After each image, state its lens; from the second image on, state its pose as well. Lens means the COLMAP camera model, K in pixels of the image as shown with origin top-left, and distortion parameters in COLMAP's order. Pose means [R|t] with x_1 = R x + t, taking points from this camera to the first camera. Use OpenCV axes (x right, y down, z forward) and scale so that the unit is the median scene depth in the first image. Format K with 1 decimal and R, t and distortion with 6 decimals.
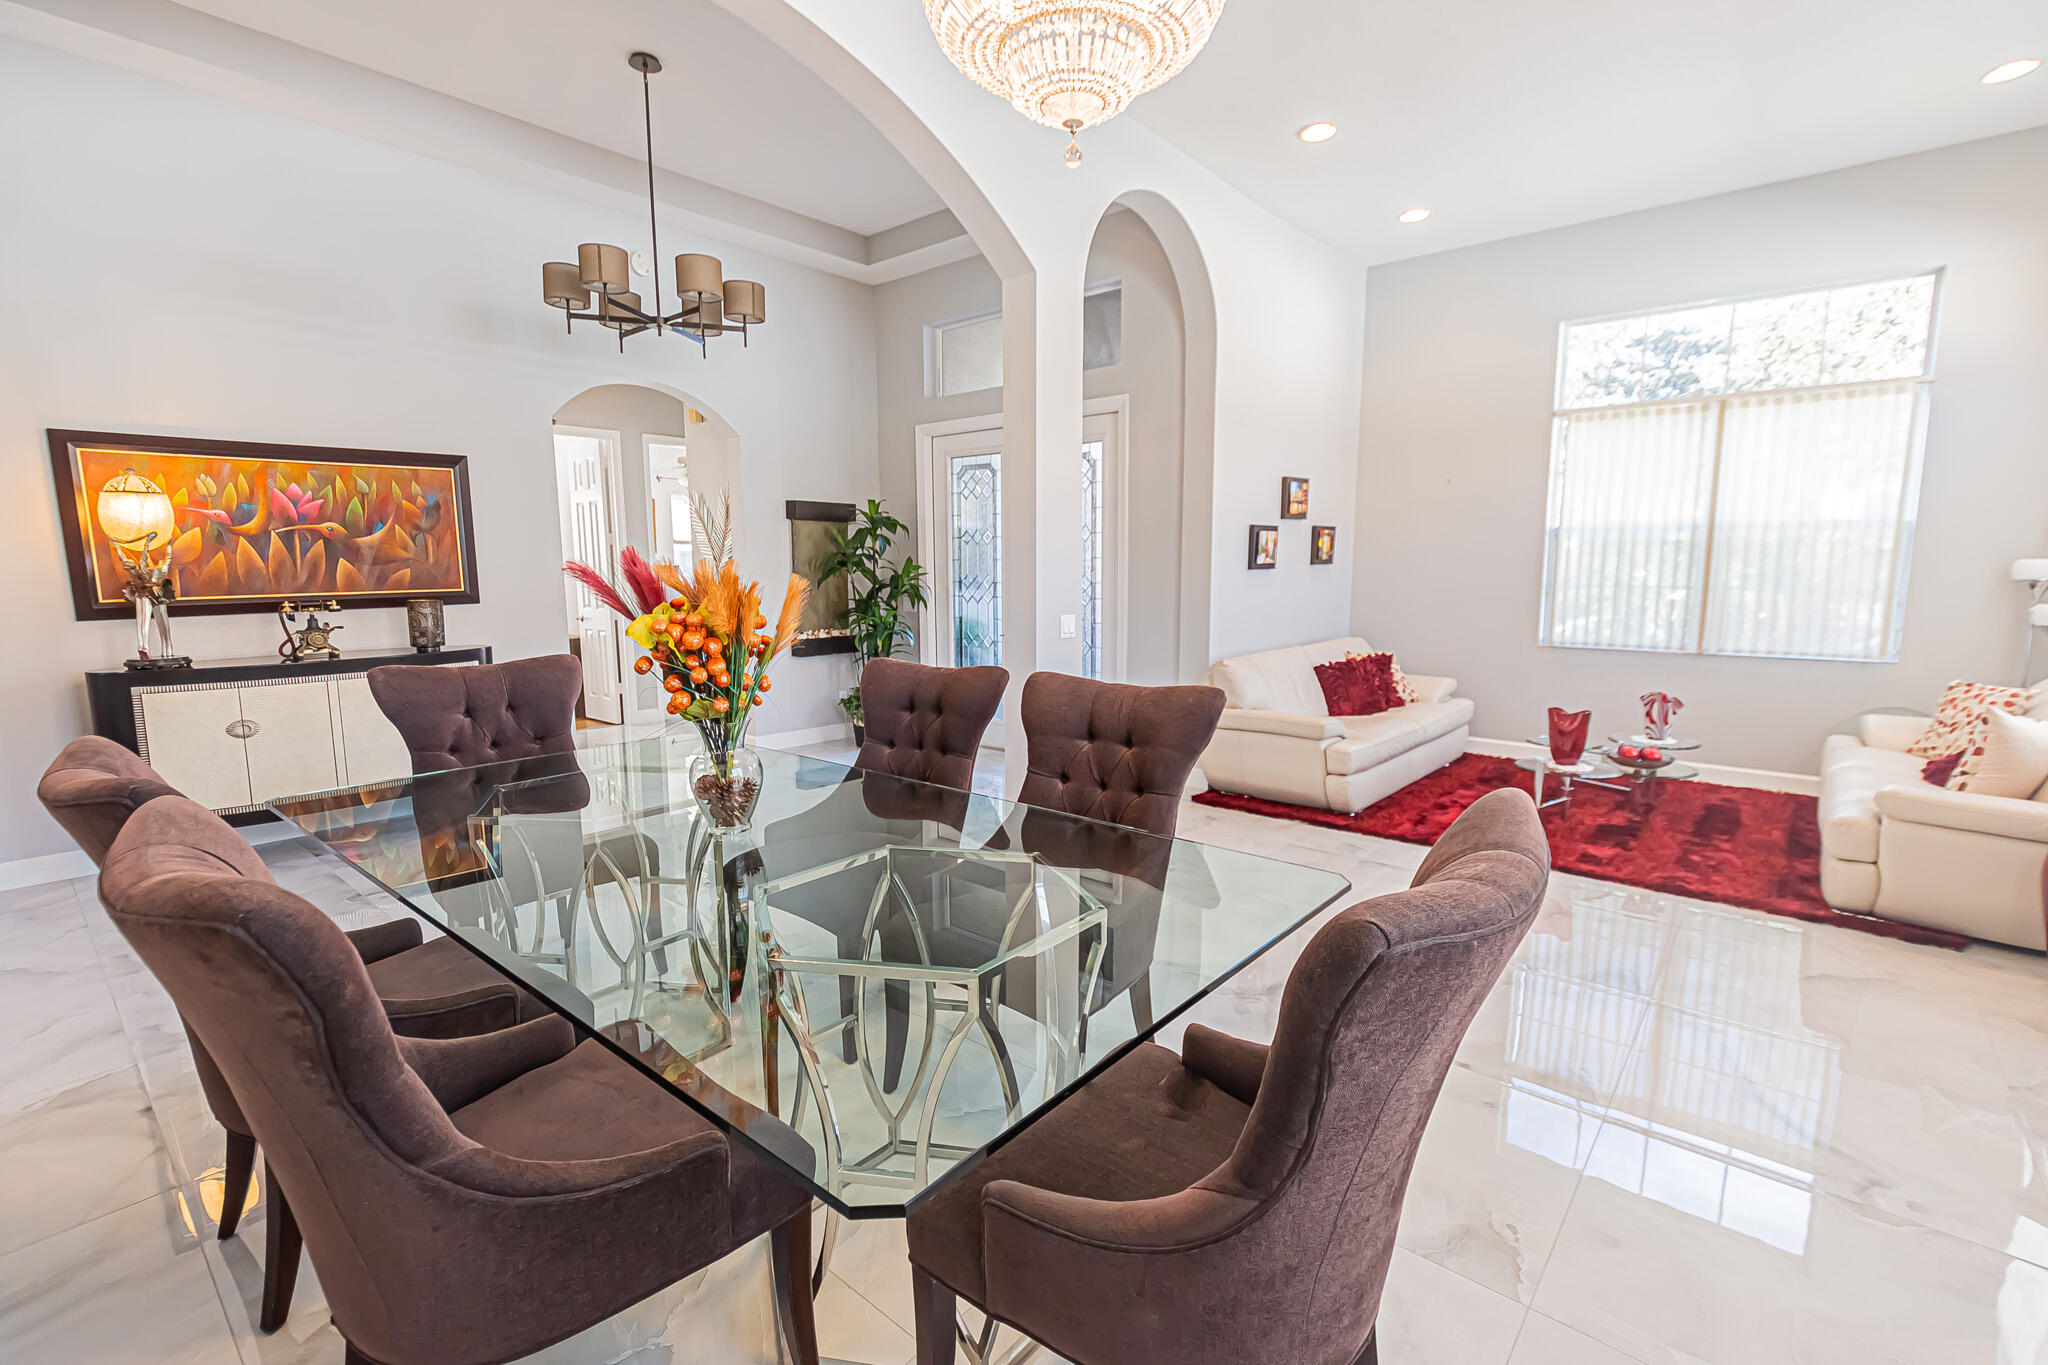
lens RADIAL K [[909.8, 0, 1035.9], [0, 909.8, 684.8], [0, 0, 1]] dist [0.001046, -0.000066]
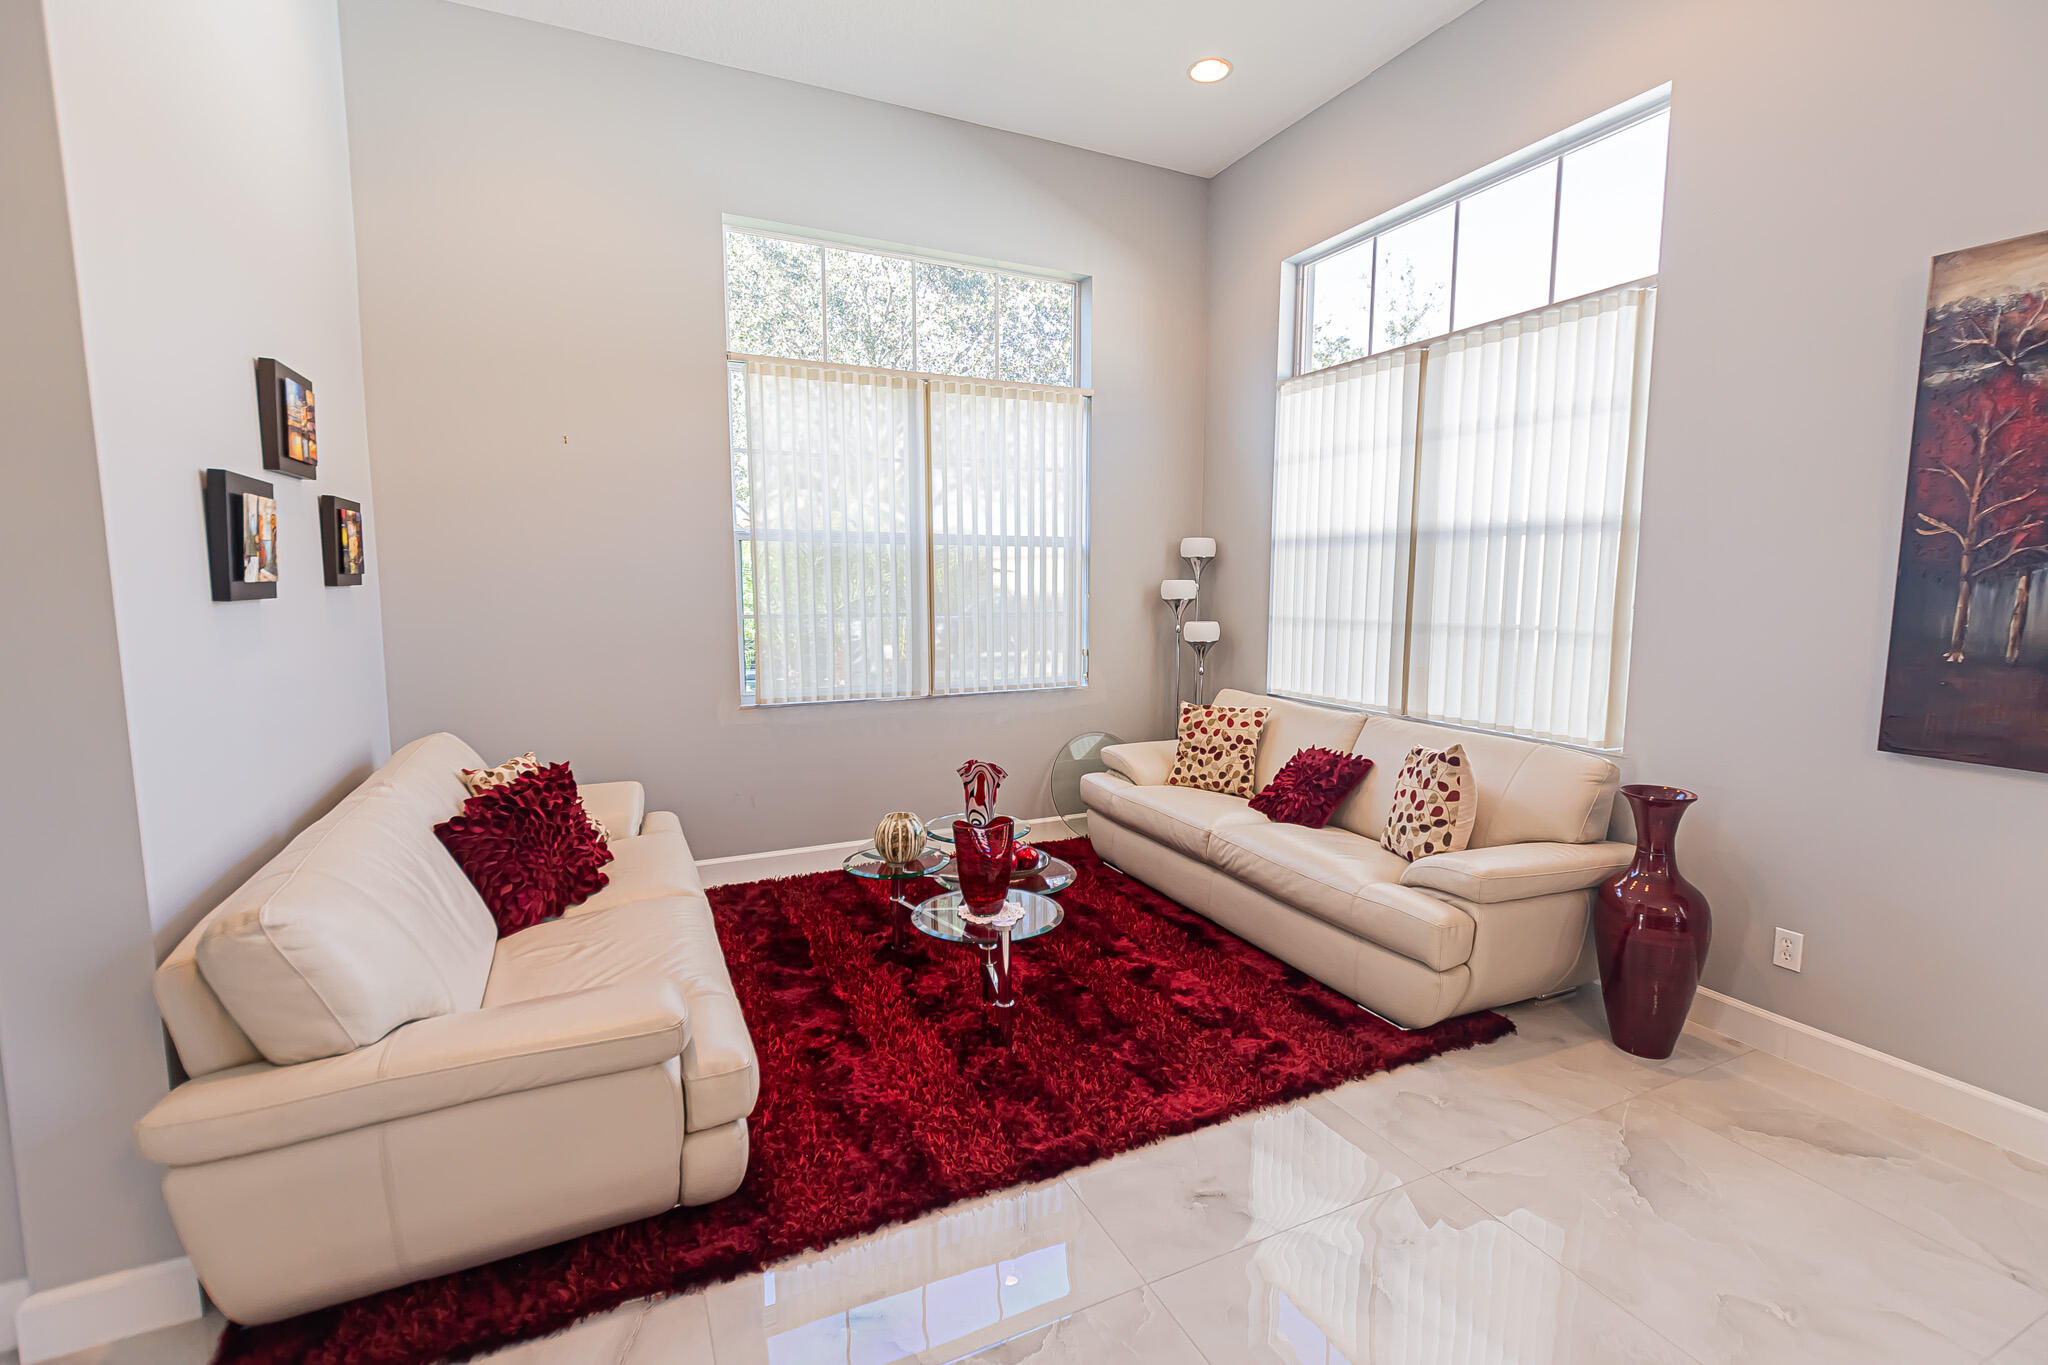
lens RADIAL K [[909.8, 0, 1035.9], [0, 909.8, 684.8], [0, 0, 1]] dist [0.001046, -0.000066]
pose [[0.411990, -0.101003, 0.905573, 0.046160], [0.119212, 0.991270, 0.056325, -0.078025], [-0.903356, 0.084750, 0.420434, 0.580848]]
